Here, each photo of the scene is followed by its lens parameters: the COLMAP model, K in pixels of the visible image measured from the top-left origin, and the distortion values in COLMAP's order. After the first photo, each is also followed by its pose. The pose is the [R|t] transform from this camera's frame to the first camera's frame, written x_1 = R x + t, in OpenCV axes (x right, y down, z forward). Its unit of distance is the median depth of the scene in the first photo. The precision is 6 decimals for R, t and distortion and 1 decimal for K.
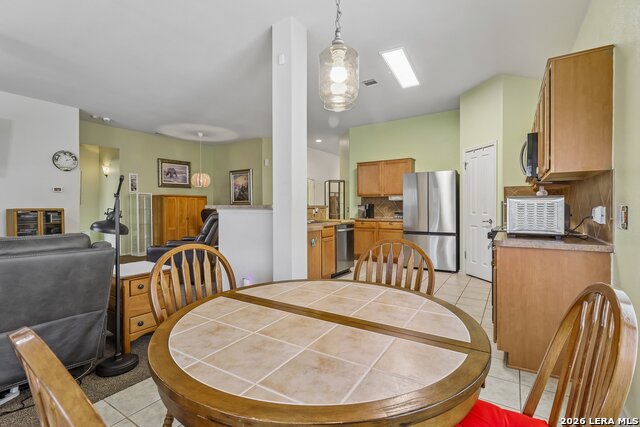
lens RADIAL K [[289.2, 0, 335.1], [0, 289.2, 210.9], [0, 0, 1]] dist [-0.023954, 0.000010]
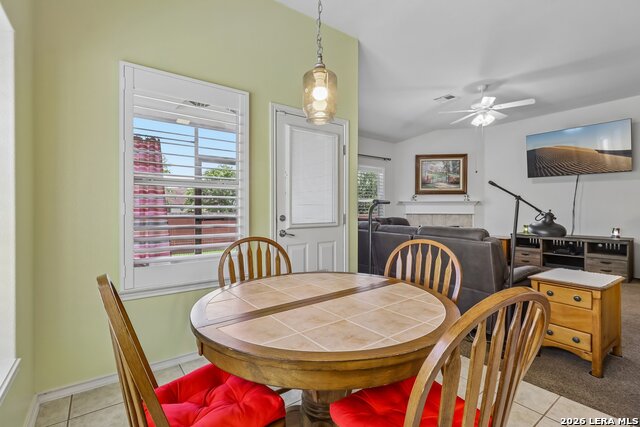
lens RADIAL K [[298.6, 0, 319.6], [0, 298.6, 212.0], [0, 0, 1]] dist [0.008755, 0.000333]
pose [[-0.381002, 0.011206, -0.924506, 0.175448], [-0.008690, 0.999839, 0.015701, -0.004205], [0.924533, 0.014016, -0.380844, 0.225879]]
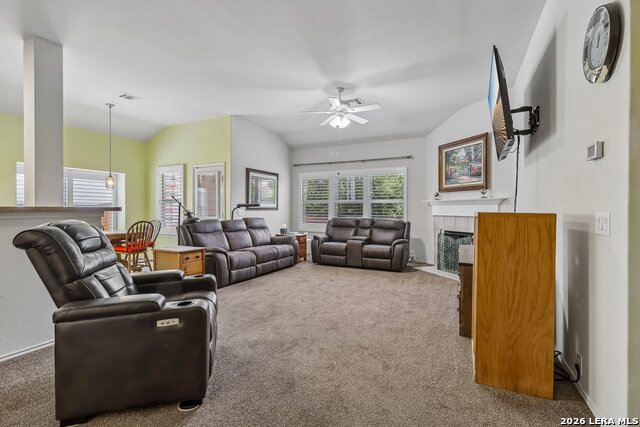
lens RADIAL K [[298.6, 0, 319.6], [0, 298.6, 212.0], [0, 0, 1]] dist [0.008755, 0.000333]
pose [[-0.996080, 0.004646, -0.088331, -0.535000], [0.002952, 0.999809, 0.019299, -0.013294], [0.088404, 0.018963, -0.995904, 1.045966]]
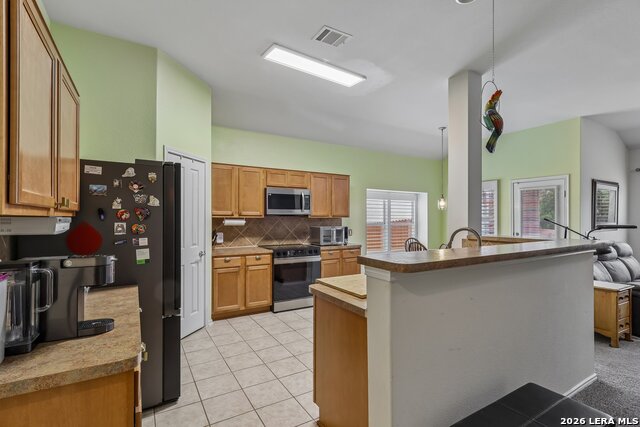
lens RADIAL K [[298.6, 0, 319.6], [0, 298.6, 212.0], [0, 0, 1]] dist [0.008755, 0.000333]
pose [[-0.885100, 0.013308, 0.465210, -0.103911], [0.007244, 0.999864, -0.014822, -0.046249], [-0.465344, -0.009749, -0.885076, 1.086834]]
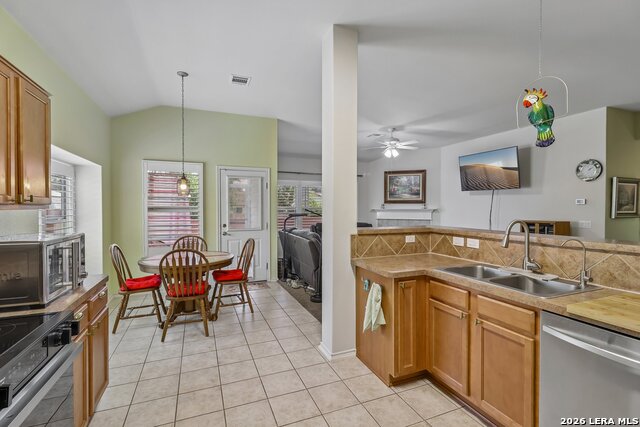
lens RADIAL K [[298.6, 0, 319.6], [0, 298.6, 212.0], [0, 0, 1]] dist [0.008755, 0.000333]
pose [[-0.592186, 0.016168, -0.805639, 0.301990], [-0.006419, 0.999672, 0.024781, -0.047802], [0.805776, 0.019846, -0.591888, 0.712751]]
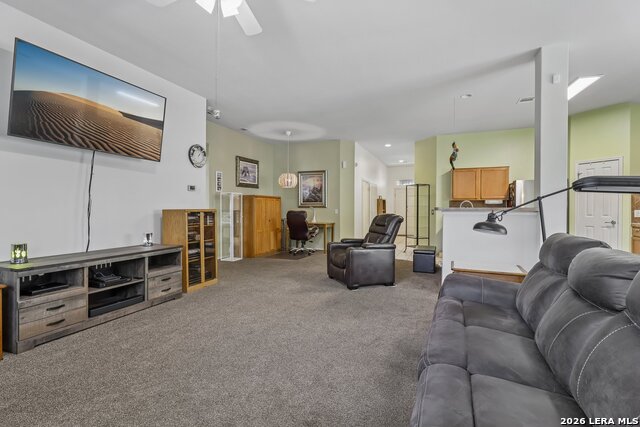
lens RADIAL K [[300.3, 0, 333.7], [0, 300.3, 210.8], [0, 0, 1]] dist [-0.000823, -0.000126]
pose [[0.982139, 0.006190, 0.188058, -0.587052], [-0.004559, 0.999948, -0.009103, 0.002520], [-0.188104, 0.008083, 0.982116, -0.014207]]
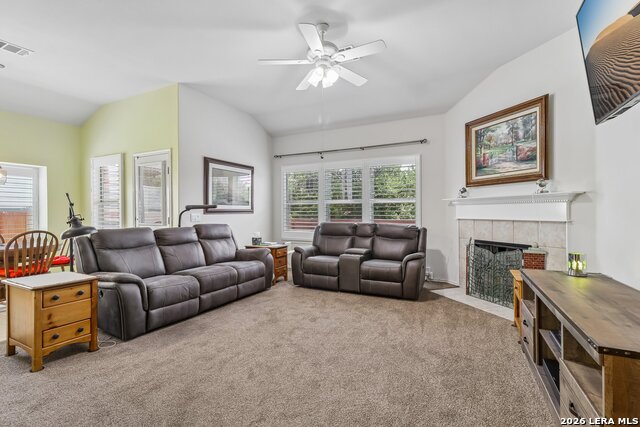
lens RADIAL K [[298.6, 0, 319.6], [0, 298.6, 212.0], [0, 0, 1]] dist [0.008755, 0.000333]
pose [[-0.996637, 0.010839, -0.081219, -0.604142], [0.010020, 0.999895, 0.010486, -0.009743], [0.081324, 0.009637, -0.996641, 0.791054]]
